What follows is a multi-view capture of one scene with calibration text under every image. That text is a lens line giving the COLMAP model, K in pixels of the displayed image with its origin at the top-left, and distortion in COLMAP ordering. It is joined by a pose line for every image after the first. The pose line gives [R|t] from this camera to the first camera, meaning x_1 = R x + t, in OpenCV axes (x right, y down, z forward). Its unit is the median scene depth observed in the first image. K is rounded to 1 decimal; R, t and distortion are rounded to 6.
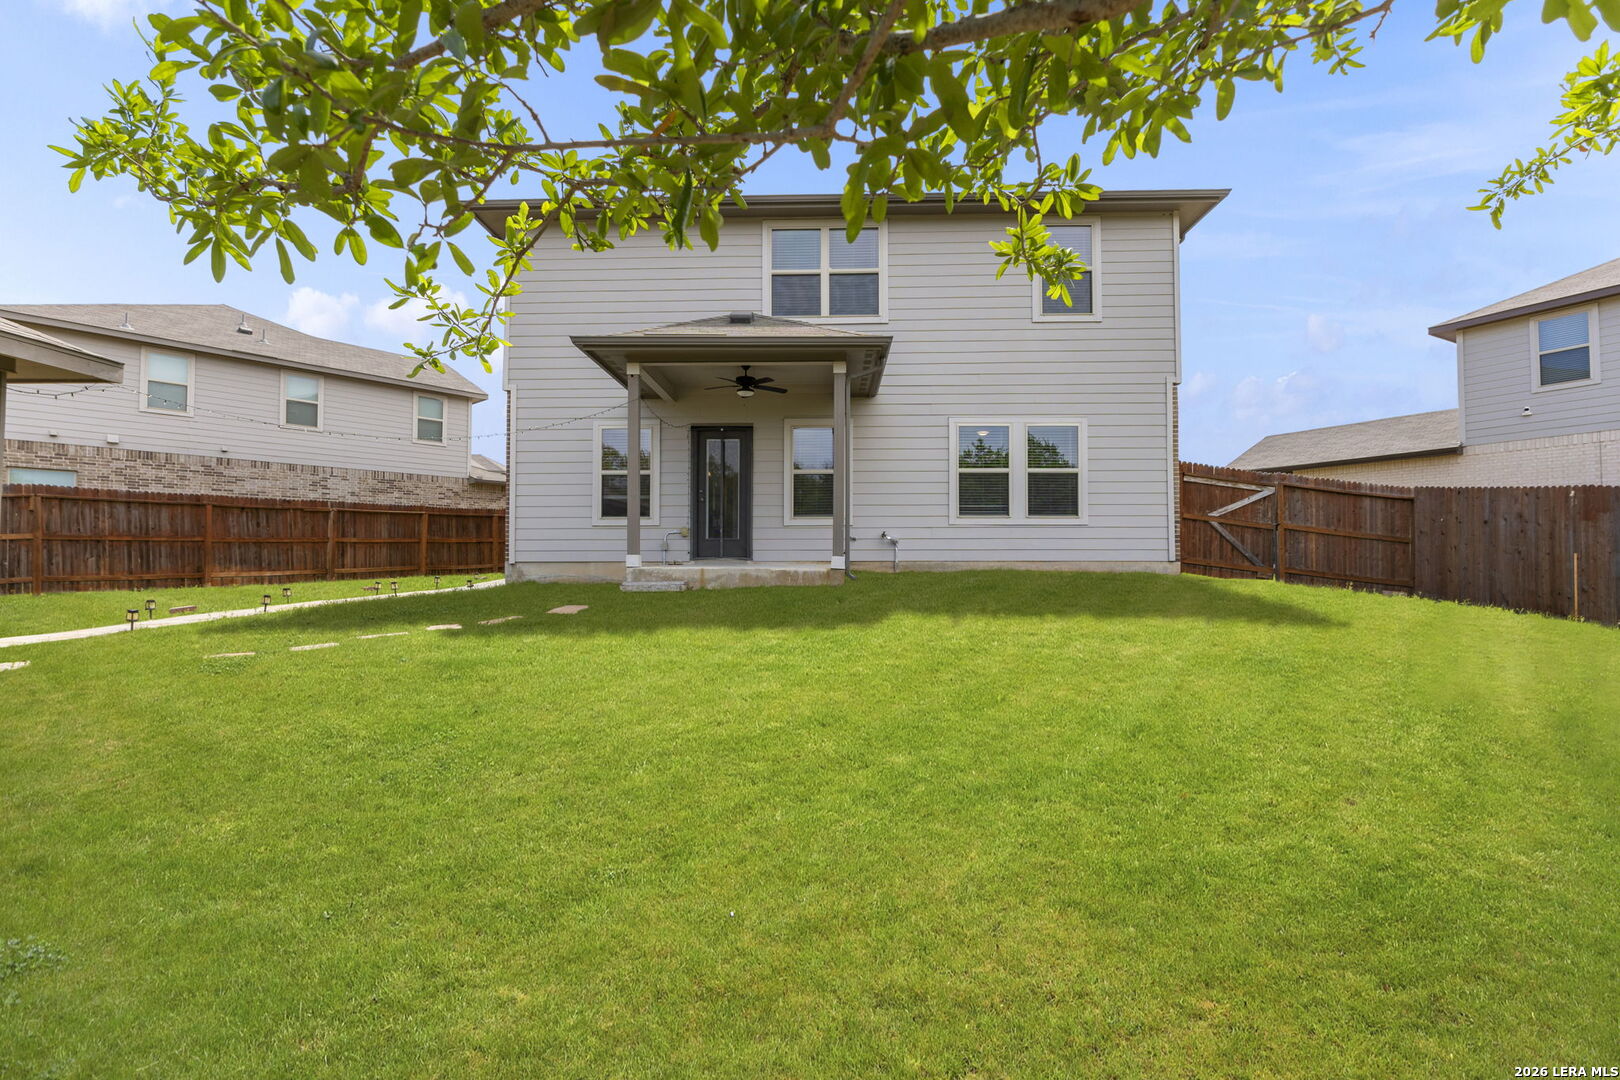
lens RADIAL K [[705.5, 0, 810.3], [0, 705.5, 539.3], [0, 0, 1]] dist [0.002559, -0.000596]
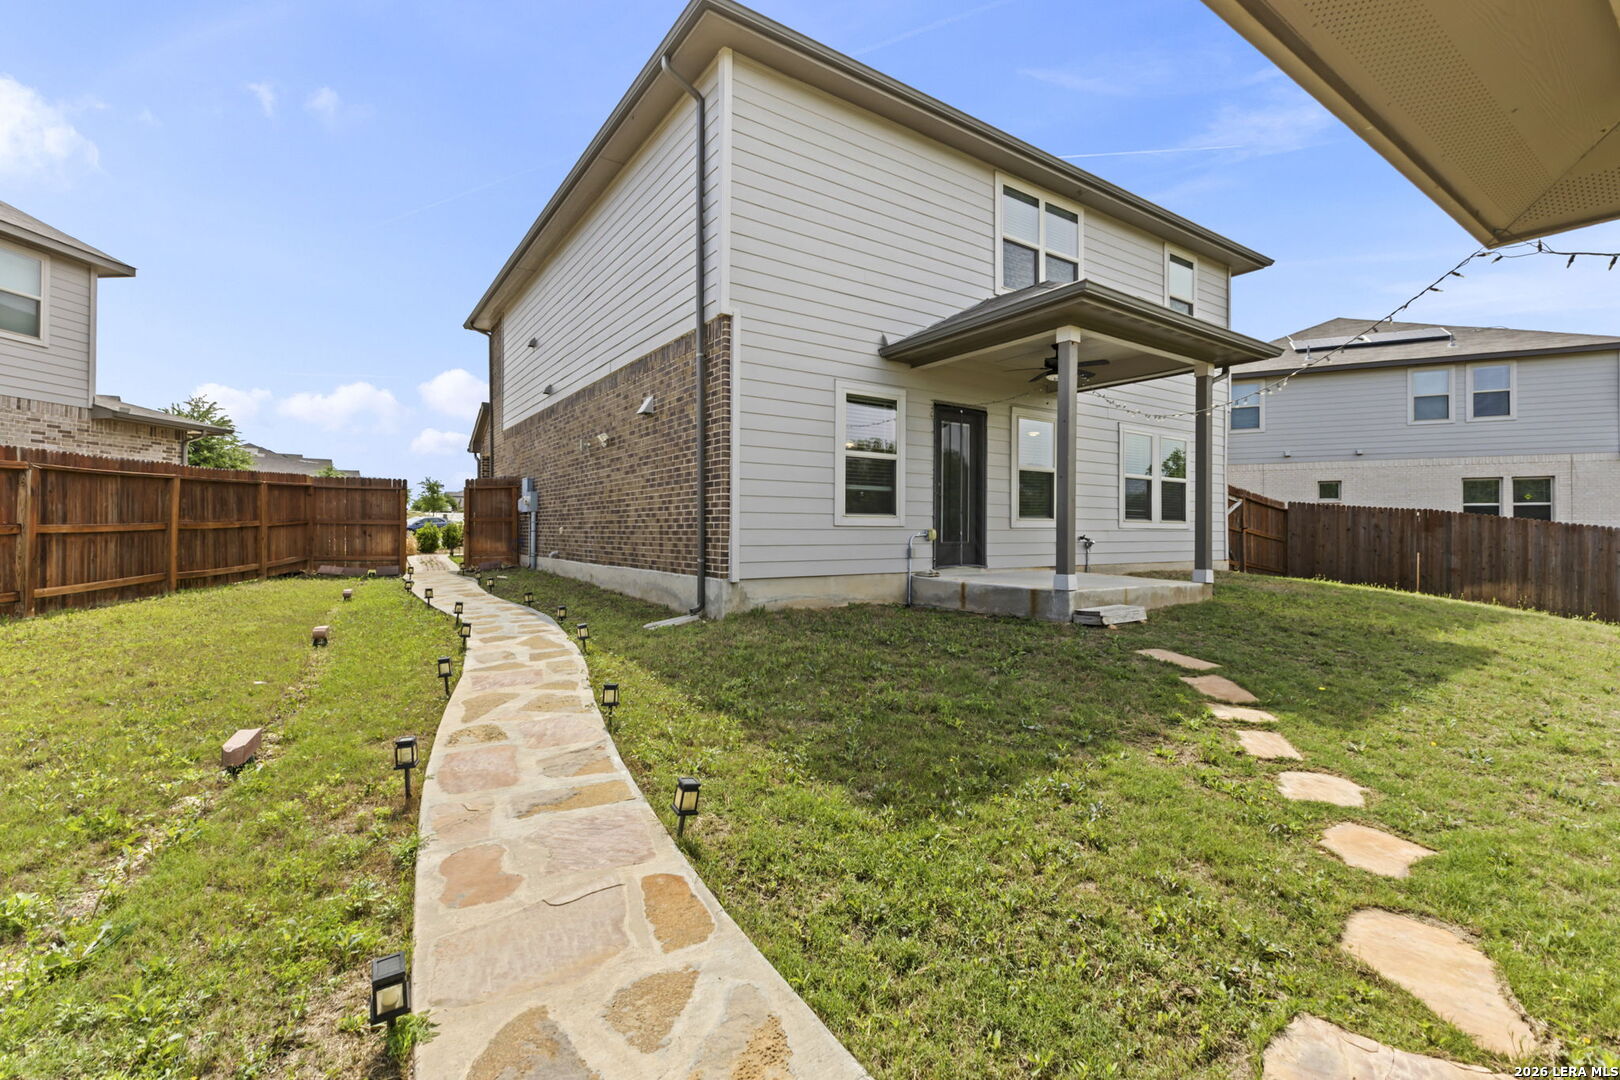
lens RADIAL K [[705.5, 0, 817.5], [0, 705.5, 529.8], [0, 0, 1]] dist [0.002559, -0.000596]
pose [[0.812316, 0.004370, 0.583201, -0.743552], [-0.021913, 0.999495, 0.023031, -0.031327], [-0.582805, -0.031488, 0.812002, 0.421741]]
